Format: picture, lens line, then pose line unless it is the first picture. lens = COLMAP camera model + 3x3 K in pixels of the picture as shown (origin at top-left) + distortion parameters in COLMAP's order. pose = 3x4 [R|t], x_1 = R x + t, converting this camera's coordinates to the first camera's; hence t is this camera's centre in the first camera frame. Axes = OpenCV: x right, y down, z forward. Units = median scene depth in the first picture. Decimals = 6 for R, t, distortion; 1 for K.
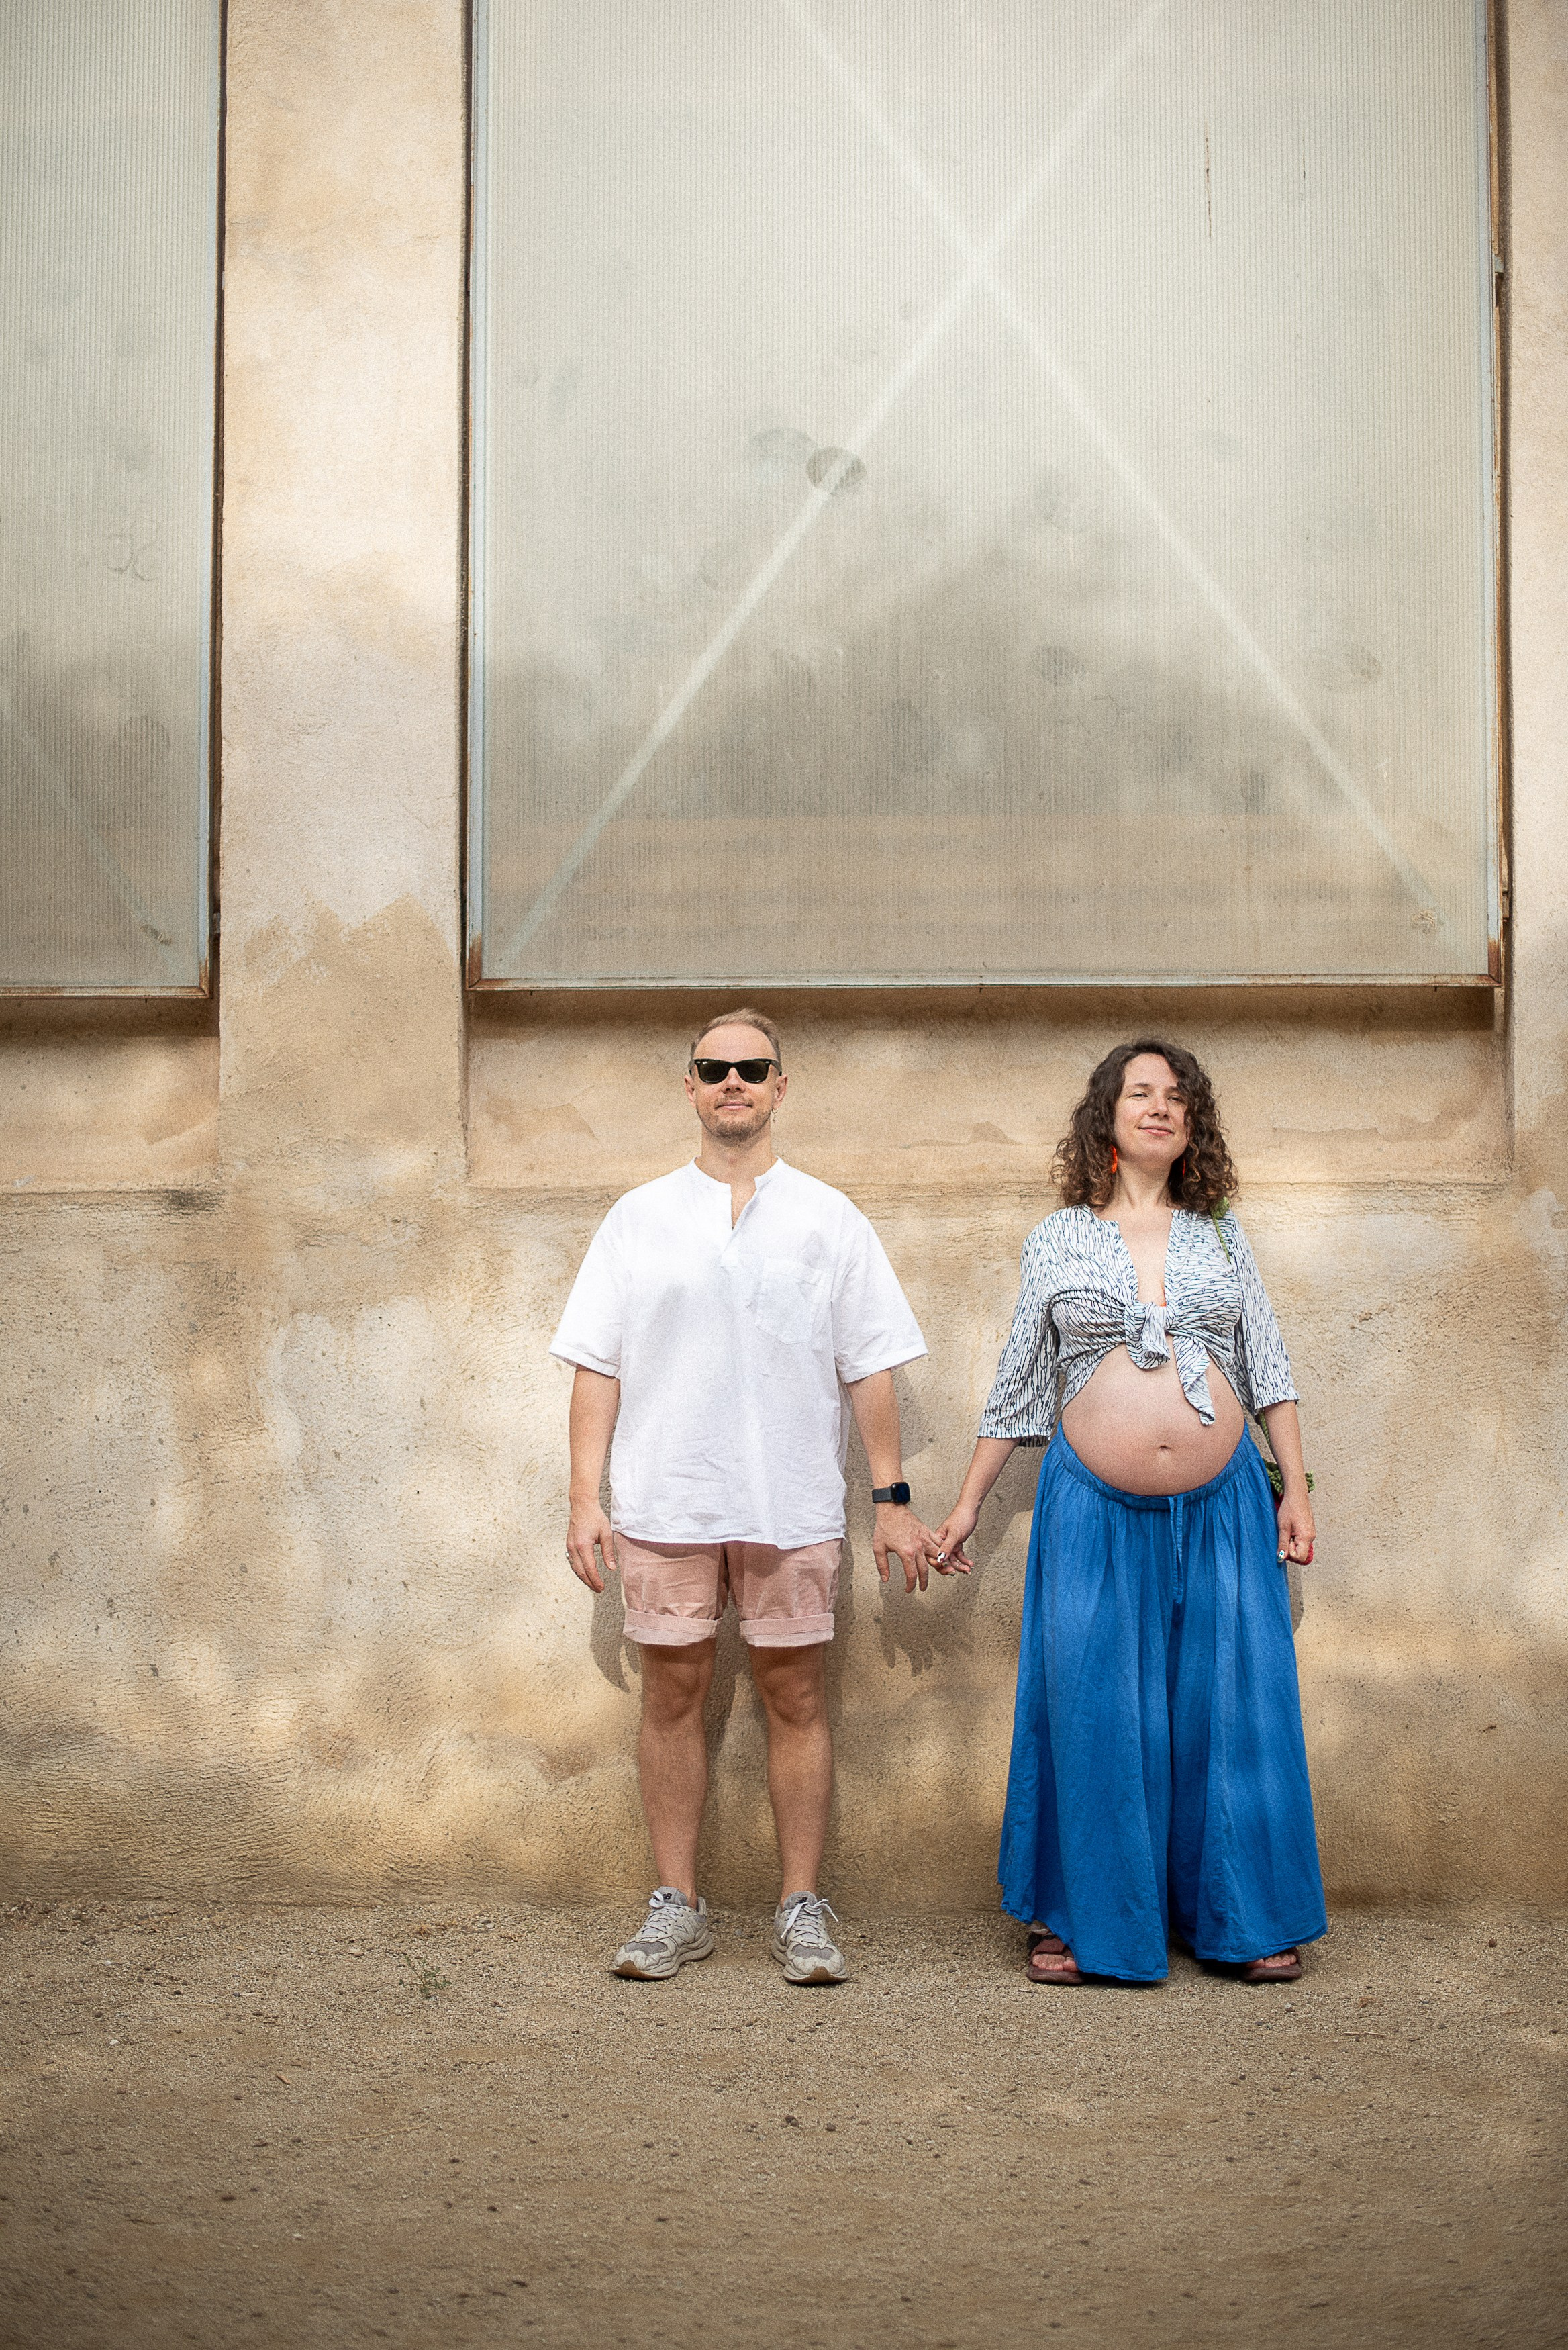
lens RADIAL K [[3343.5, 0, 784.0], [0, 3343.5, 1175.0], [0, 0, 1]] dist [-0.155109, 0.155718]
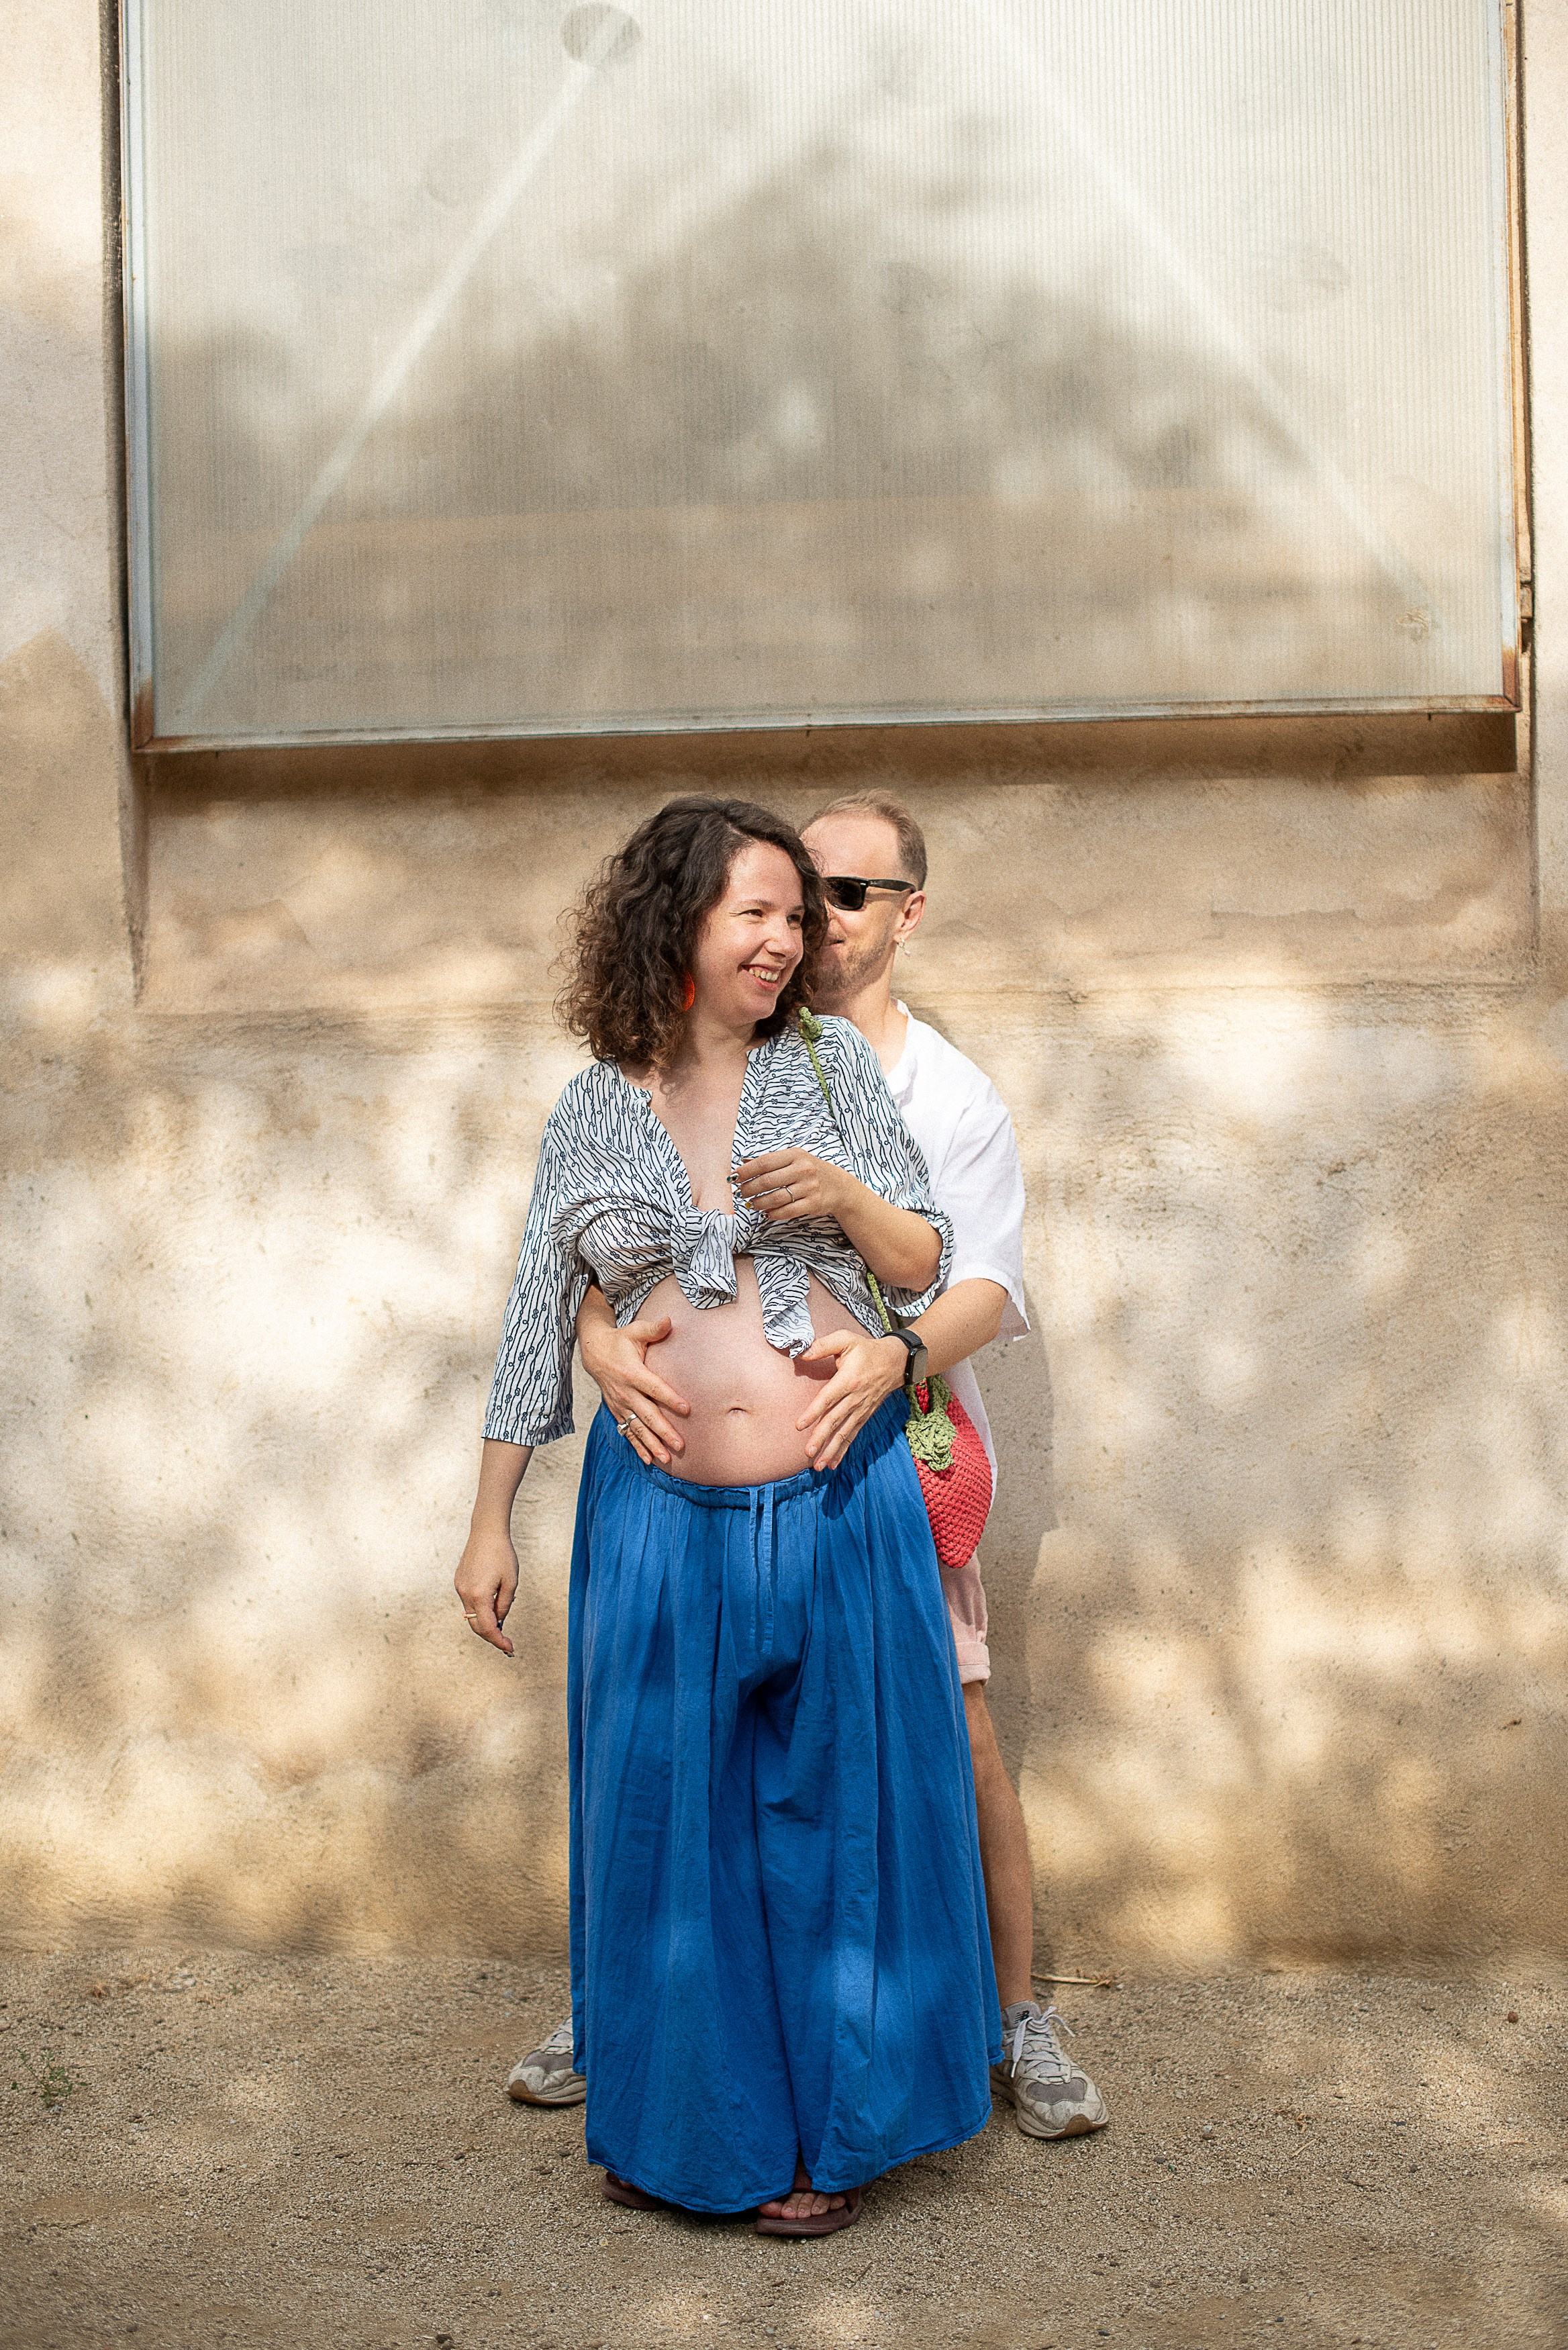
lens RADIAL K [[3343.5, 0, 784.0], [0, 3343.5, 1175.0], [0, 0, 1]] dist [-0.155109, 0.155718]
pose [[0.997704, -0.016289, -0.065736, 0.100063], [0.020289, 0.997953, 0.060647, -0.002726], [0.064614, -0.061841, 0.995992, 0.258809]]
